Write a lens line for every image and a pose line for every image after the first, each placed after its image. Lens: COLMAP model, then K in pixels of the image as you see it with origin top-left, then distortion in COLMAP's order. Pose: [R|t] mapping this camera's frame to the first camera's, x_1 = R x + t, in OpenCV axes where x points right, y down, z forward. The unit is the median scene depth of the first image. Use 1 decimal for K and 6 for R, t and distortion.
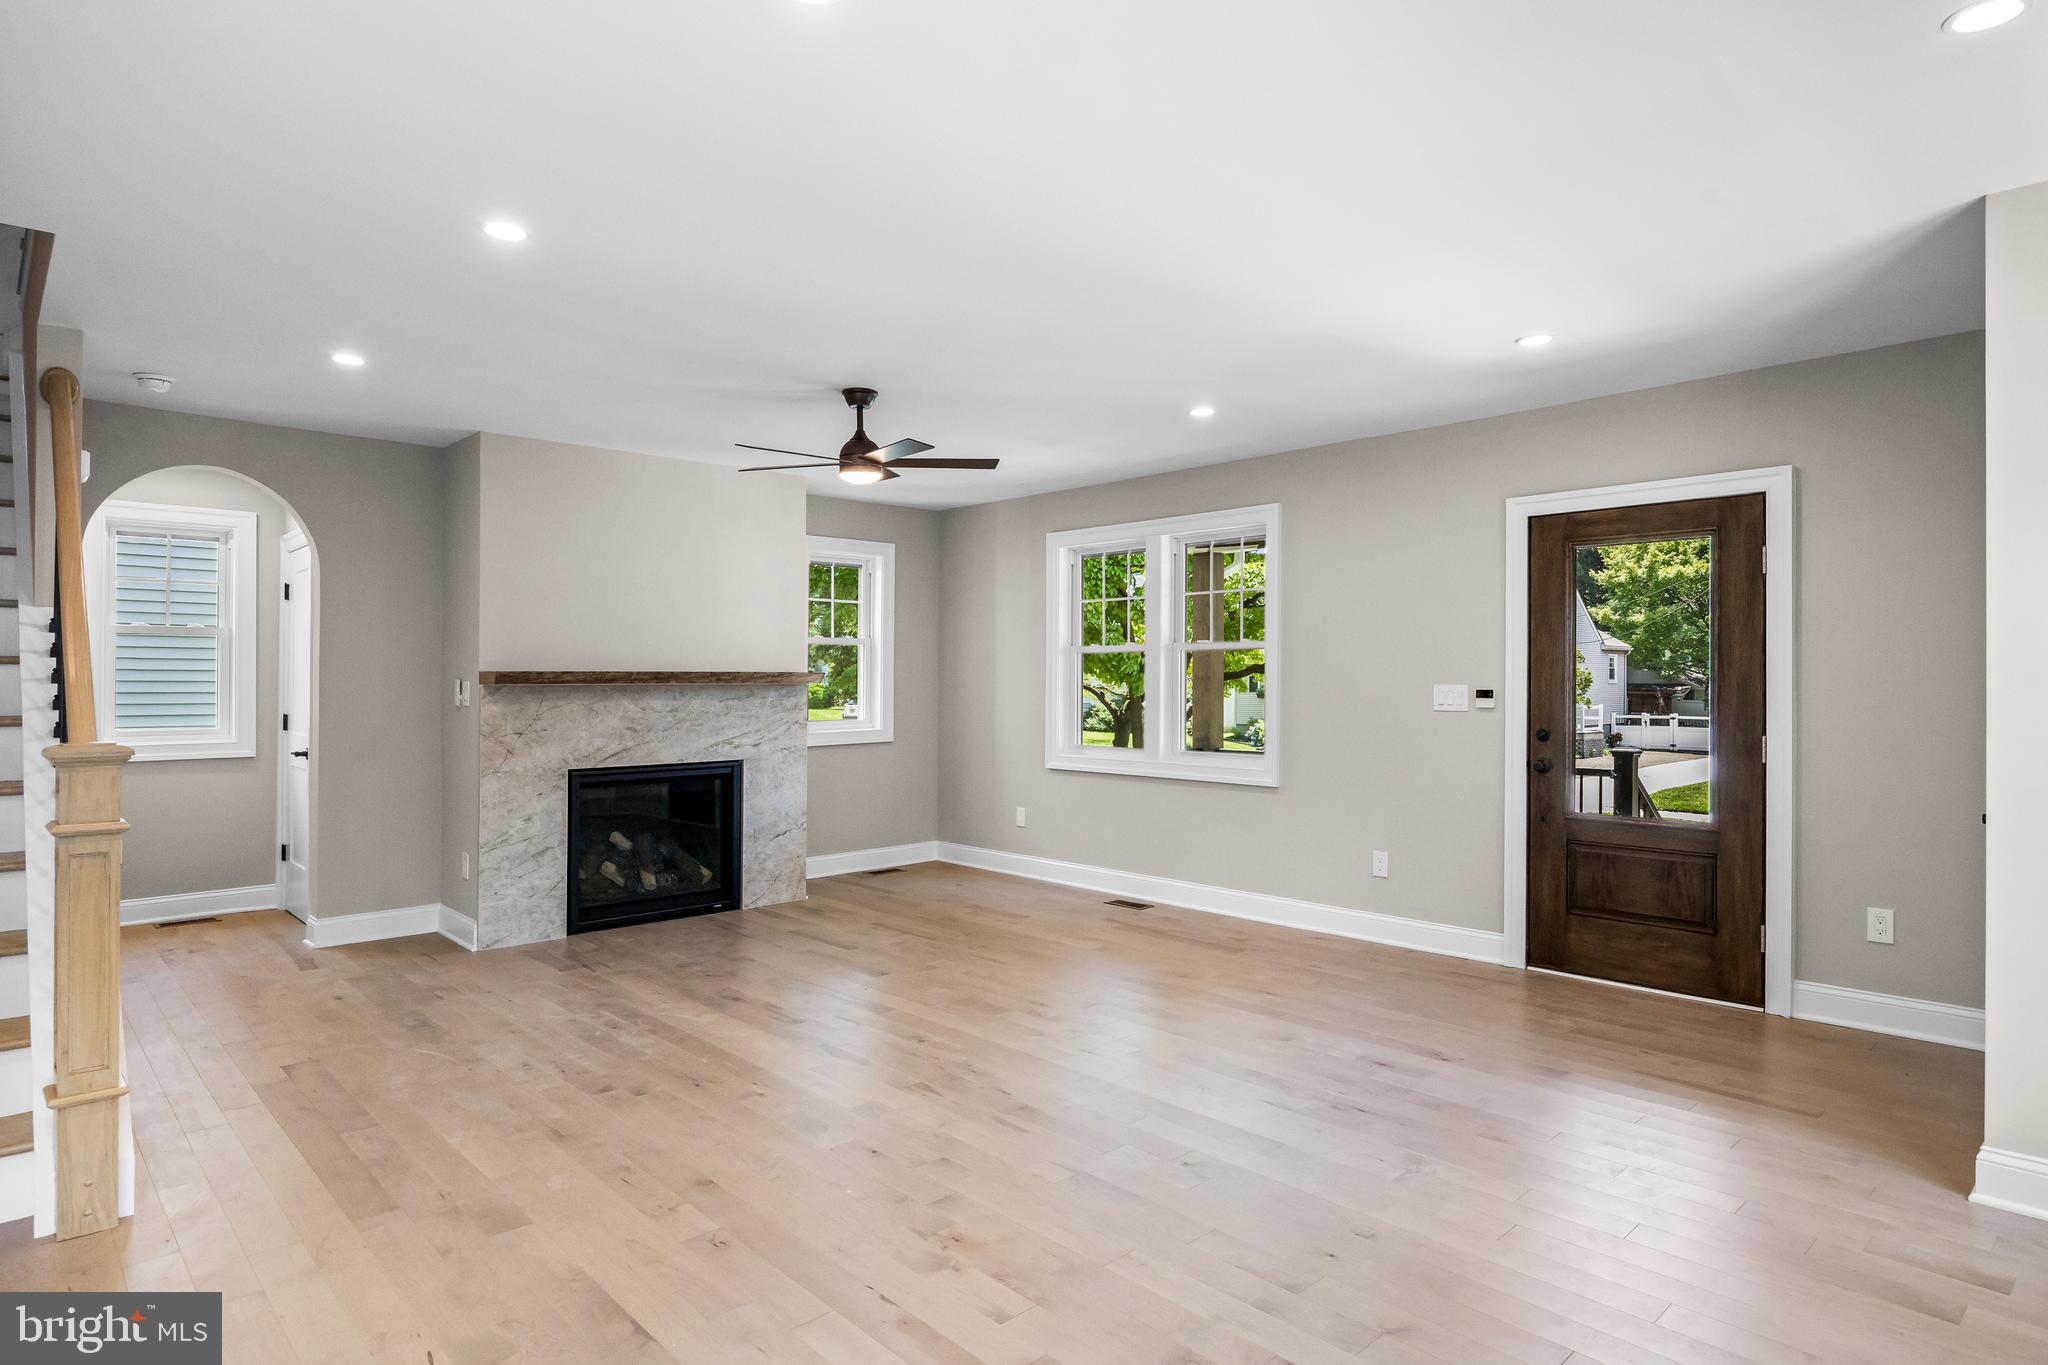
lens RADIAL K [[1134.3, 0, 1017.5], [0, 1134.3, 679.7], [0, 0, 1]] dist [-0.003395, -0.000316]
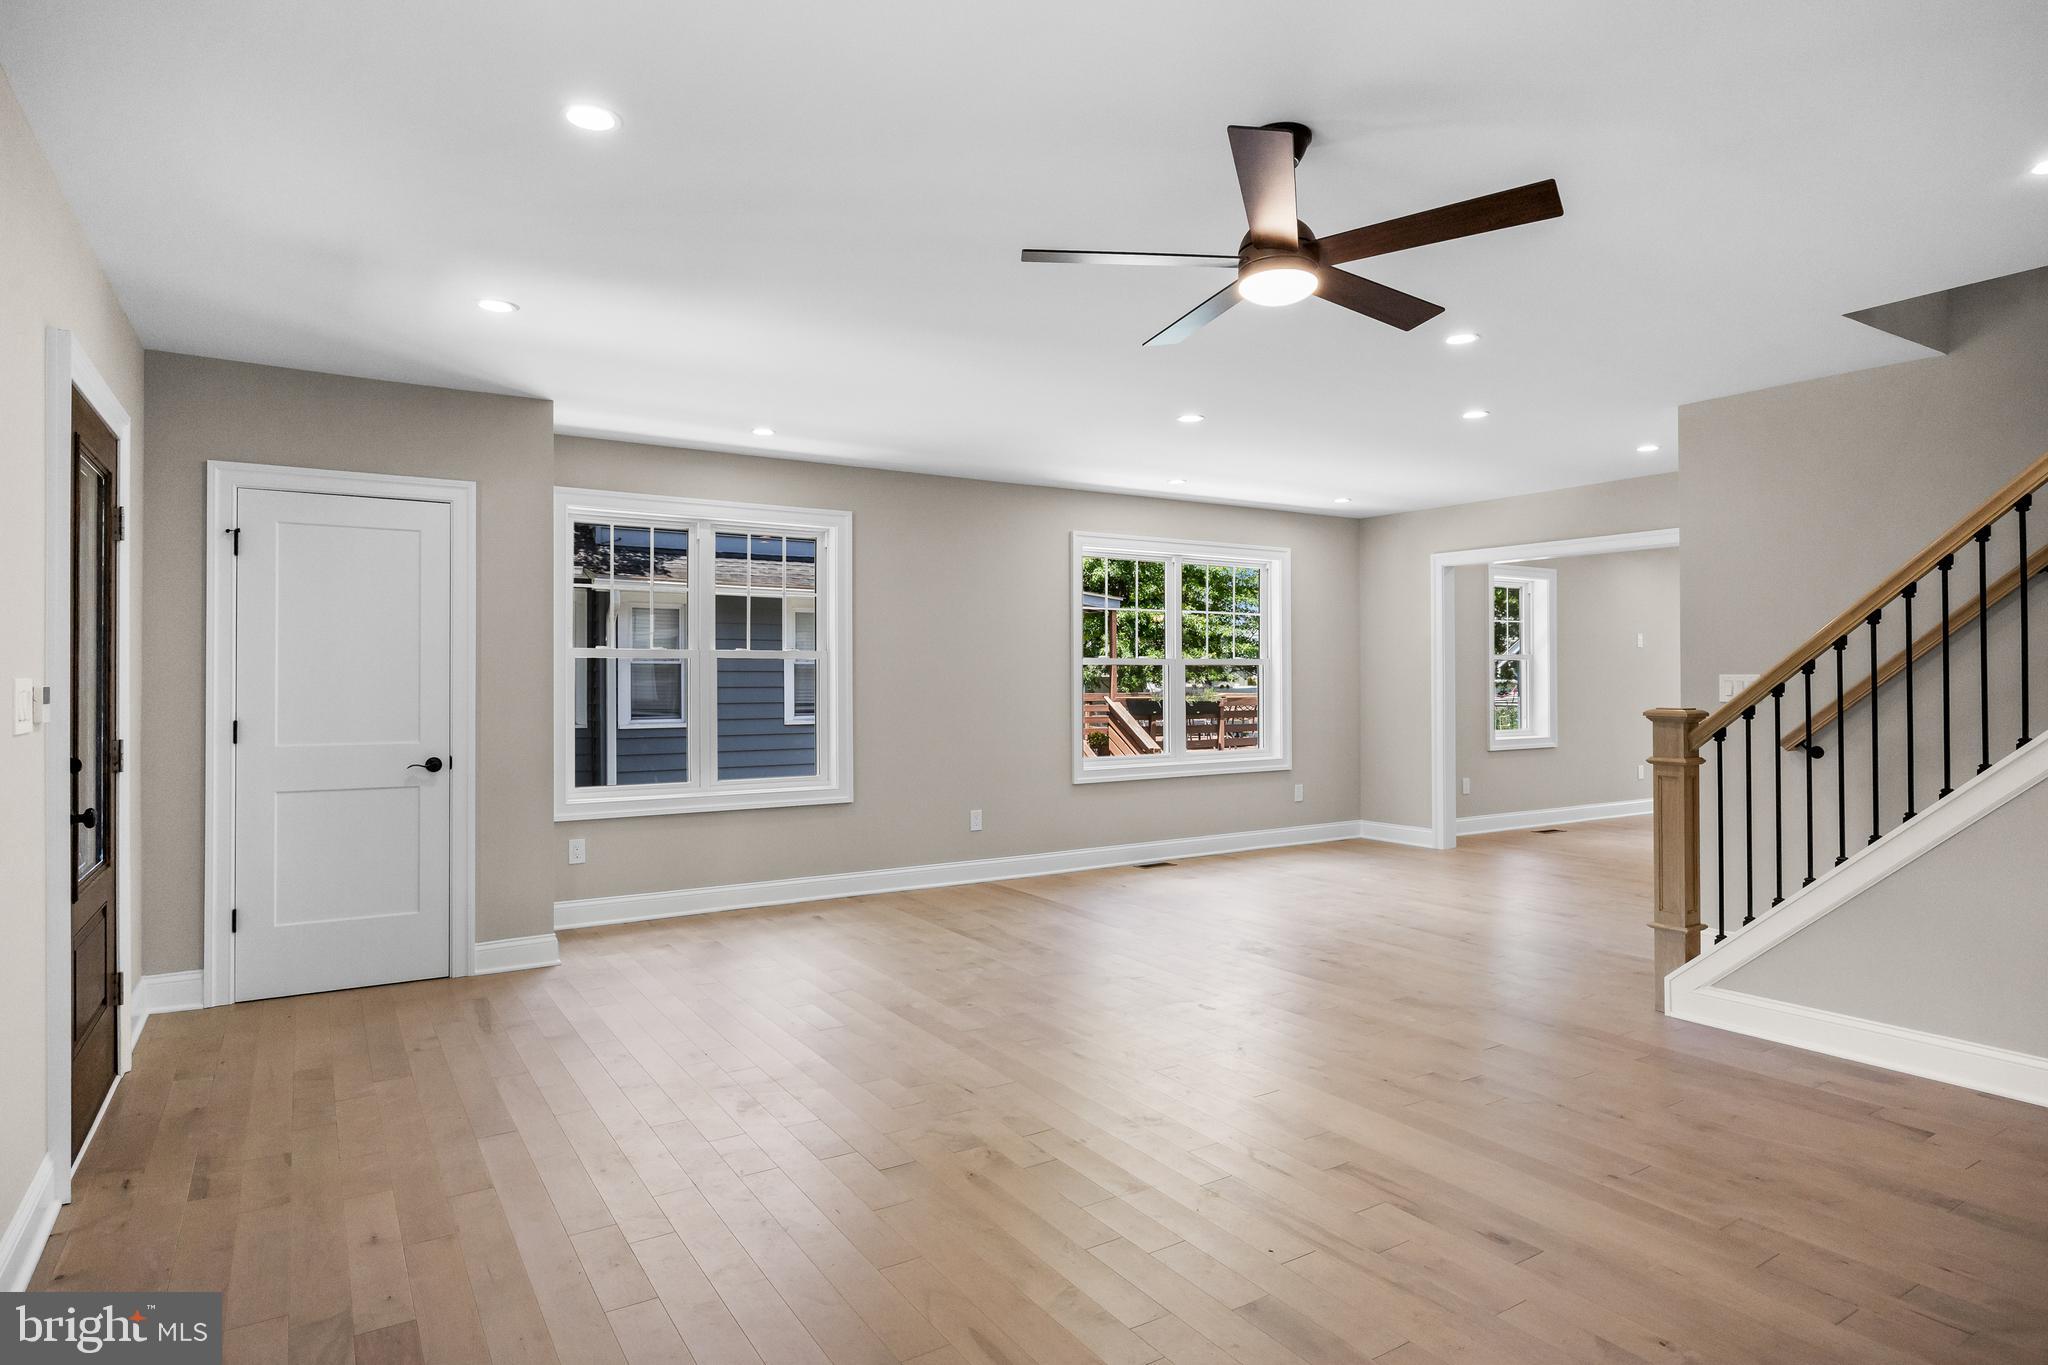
lens RADIAL K [[1134.3, 0, 1017.5], [0, 1134.3, 679.7], [0, 0, 1]] dist [-0.003395, -0.000316]
pose [[-0.982143, 0.002394, 0.188121, -0.139935], [0.002090, 0.999996, -0.001818, 0.010488], [-0.188125, -0.001392, -0.982144, 1.818208]]
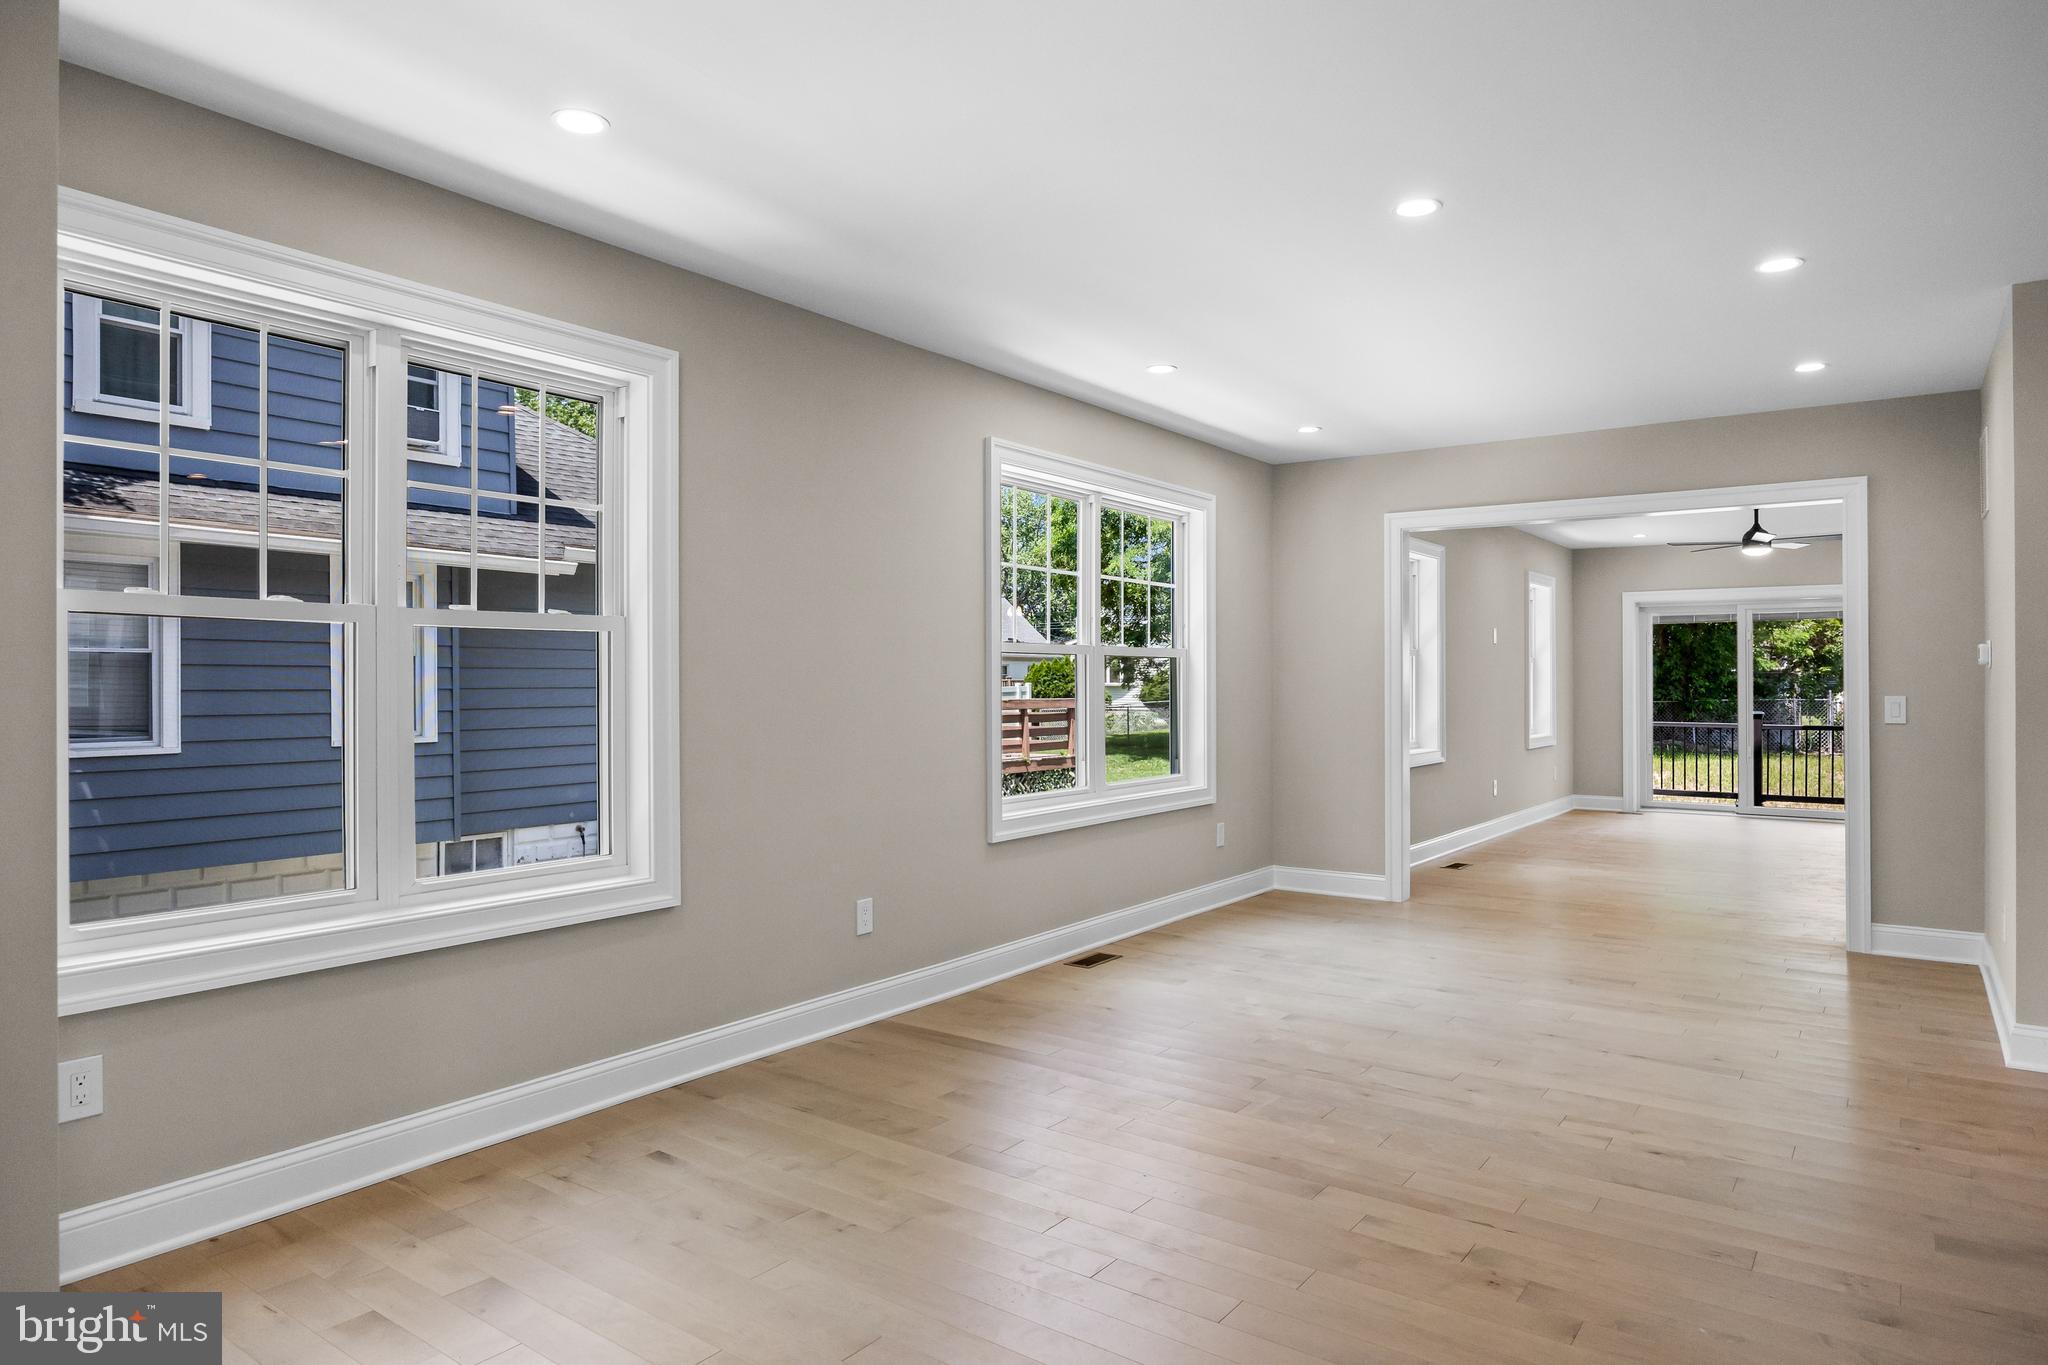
lens RADIAL K [[1232.9, 0, 1024.0], [0, 1232.9, 682.5], [0, 0, 1]] dist [-0.005957, 0.002321]
pose [[-0.982238, -0.000062, -0.187639, 0.318250], [0.000438, 0.999996, -0.002623, 0.017571], [0.187638, -0.002658, -0.982235, 1.226771]]
